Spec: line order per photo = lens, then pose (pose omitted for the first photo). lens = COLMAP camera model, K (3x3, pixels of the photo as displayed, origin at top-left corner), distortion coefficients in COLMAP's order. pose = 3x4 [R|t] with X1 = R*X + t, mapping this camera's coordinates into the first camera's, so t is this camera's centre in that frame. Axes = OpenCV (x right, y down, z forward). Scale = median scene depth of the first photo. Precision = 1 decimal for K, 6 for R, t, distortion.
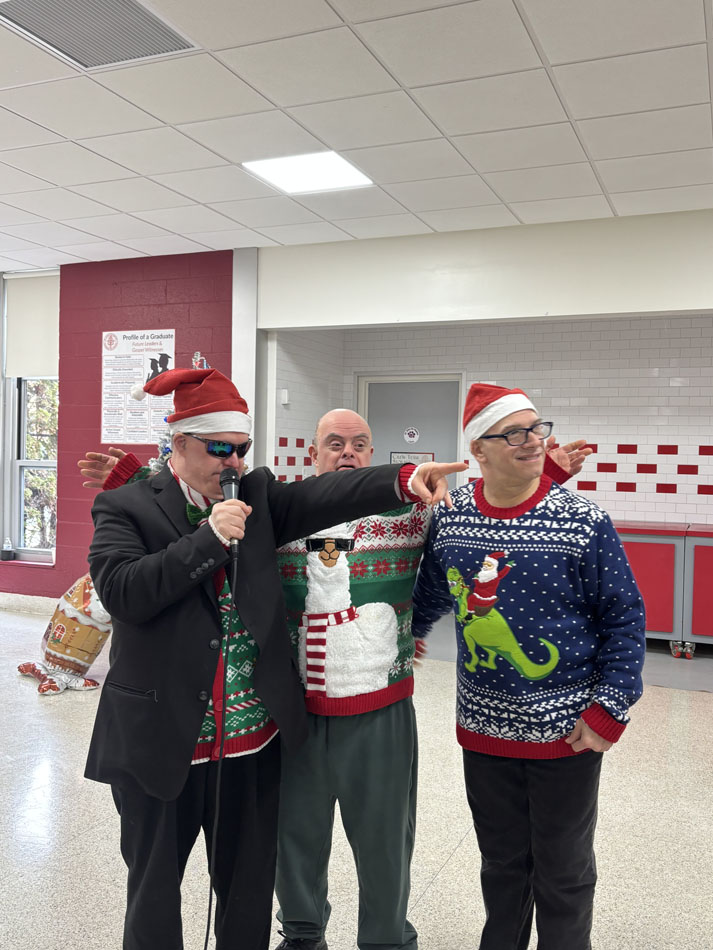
lens RADIAL K [[876.8, 0, 342.2], [0, 876.8, 469.7], [0, 0, 1]] dist [0.071292, -0.139295]
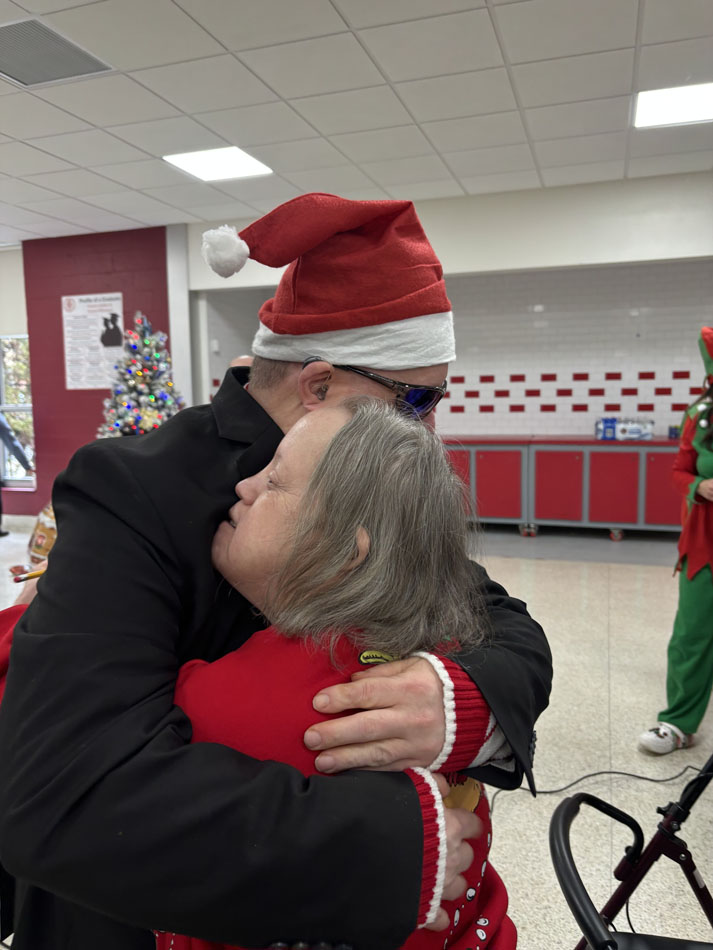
lens RADIAL K [[725.6, 0, 334.4], [0, 725.6, 468.8], [0, 0, 1]] dist [0.011582, -0.028671]
pose [[0.996461, -0.043830, 0.071721, 0.021844], [0.037286, 0.995228, 0.090169, 0.003269], [-0.075331, -0.087175, 0.993341, -0.044069]]
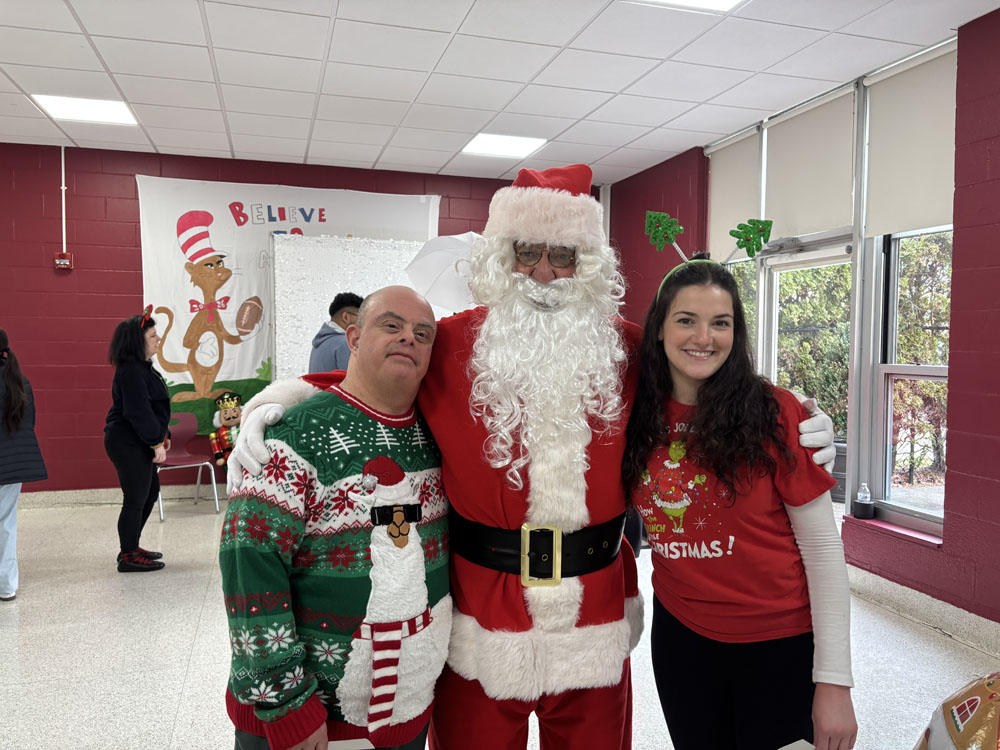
lens RADIAL K [[763.8, 0, 500.0], [0, 763.8, 375.0], [0, 0, 1]] dist [0.011582, -0.028671]
pose [[0.652803, 0.018750, -0.757296, -0.180710], [-0.006816, 0.999799, 0.018878, -0.016870], [0.757497, -0.007162, 0.652799, 0.603678]]
